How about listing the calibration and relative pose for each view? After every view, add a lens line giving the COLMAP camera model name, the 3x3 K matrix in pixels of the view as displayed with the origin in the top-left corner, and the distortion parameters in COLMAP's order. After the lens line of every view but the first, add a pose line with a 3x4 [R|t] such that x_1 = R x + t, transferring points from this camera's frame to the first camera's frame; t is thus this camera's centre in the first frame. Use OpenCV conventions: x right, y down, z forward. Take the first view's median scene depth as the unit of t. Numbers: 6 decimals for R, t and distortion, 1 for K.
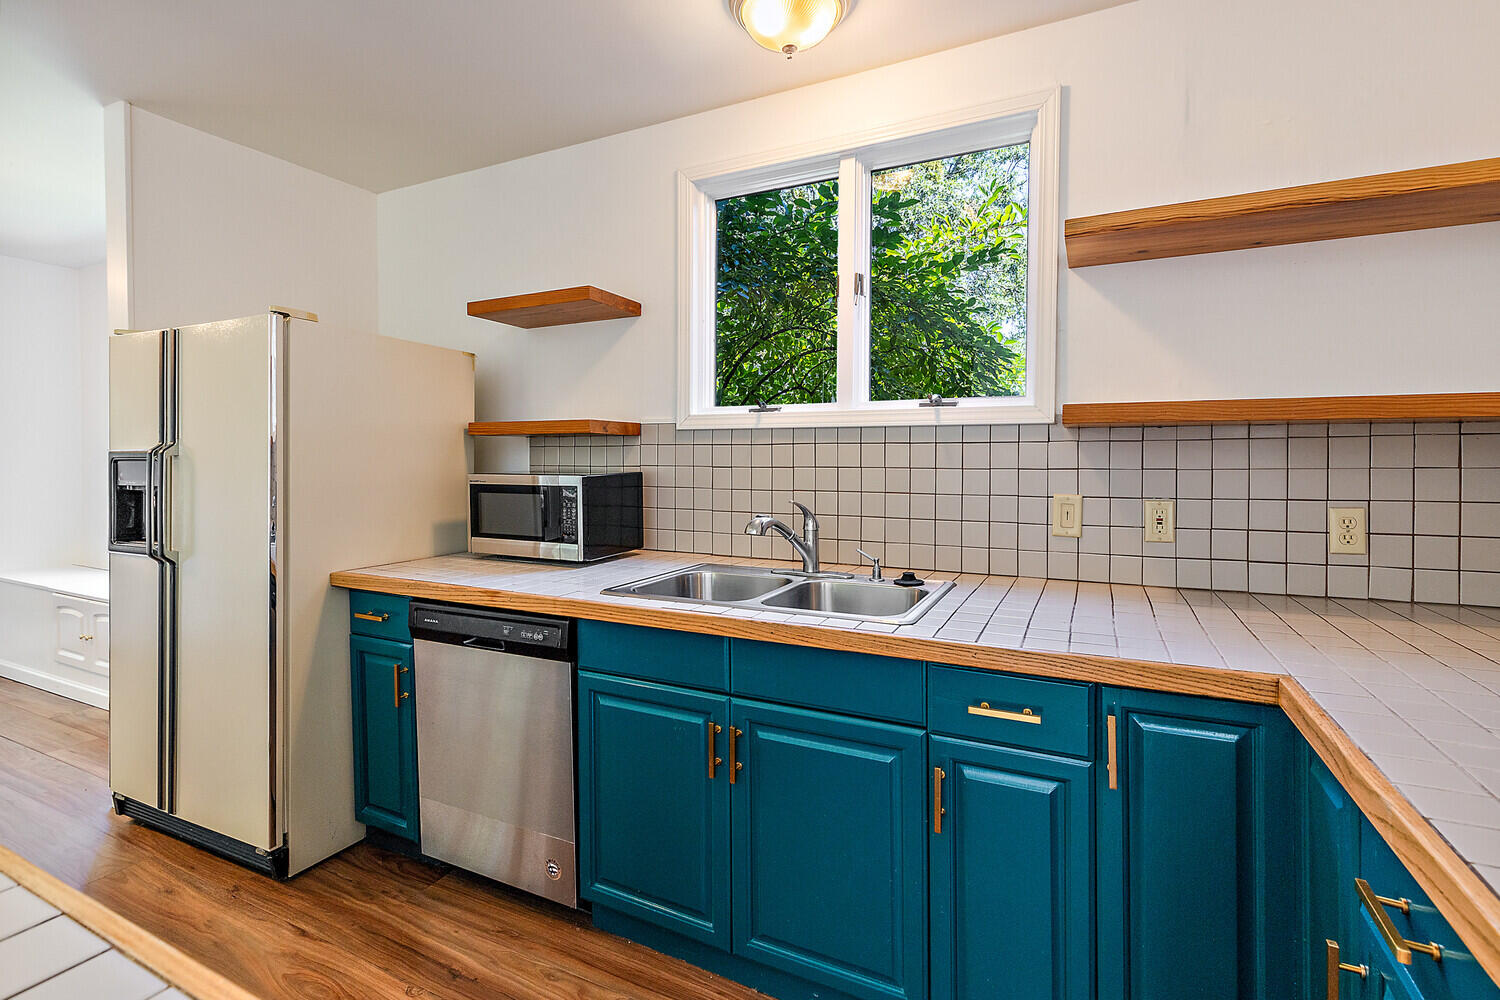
lens RADIAL K [[678.1, 0, 717.0], [0, 678.1, 468.1], [0, 0, 1]] dist [0.004532, 0.000241]
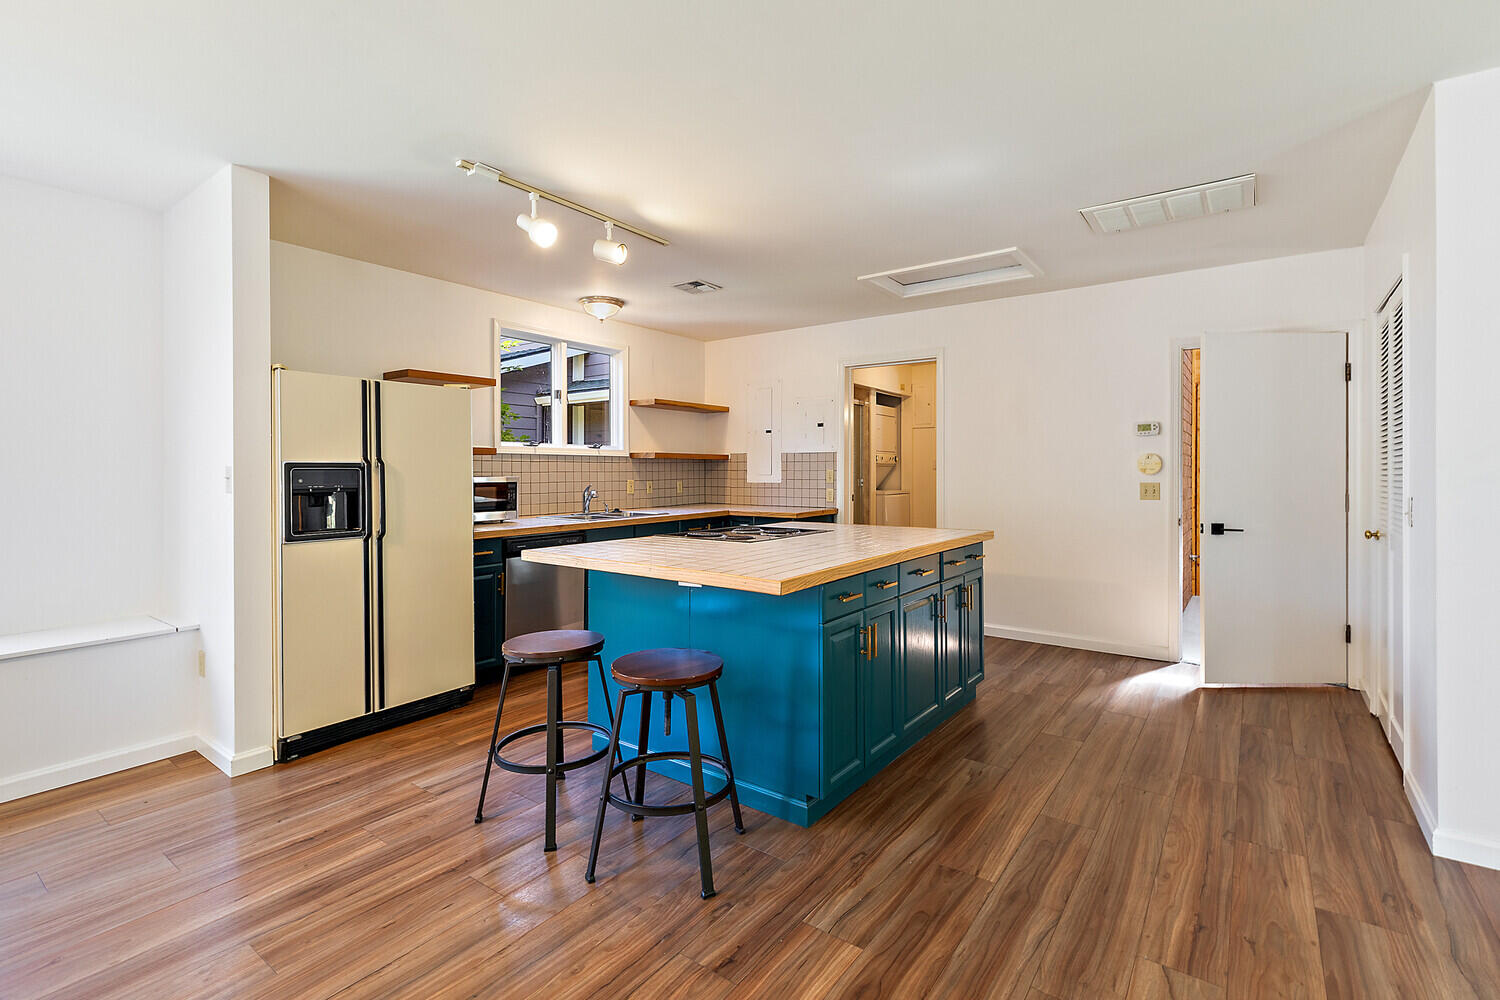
lens RADIAL K [[708.9, 0, 747.3], [0, 708.9, 507.5], [0, 0, 1]] dist [0.003995, 0.000403]
pose [[0.176914, -0.052285, 0.982837, -2.159439], [0.017165, 0.998600, 0.050033, 0.009900], [-0.984077, 0.008019, 0.177563, -0.054171]]
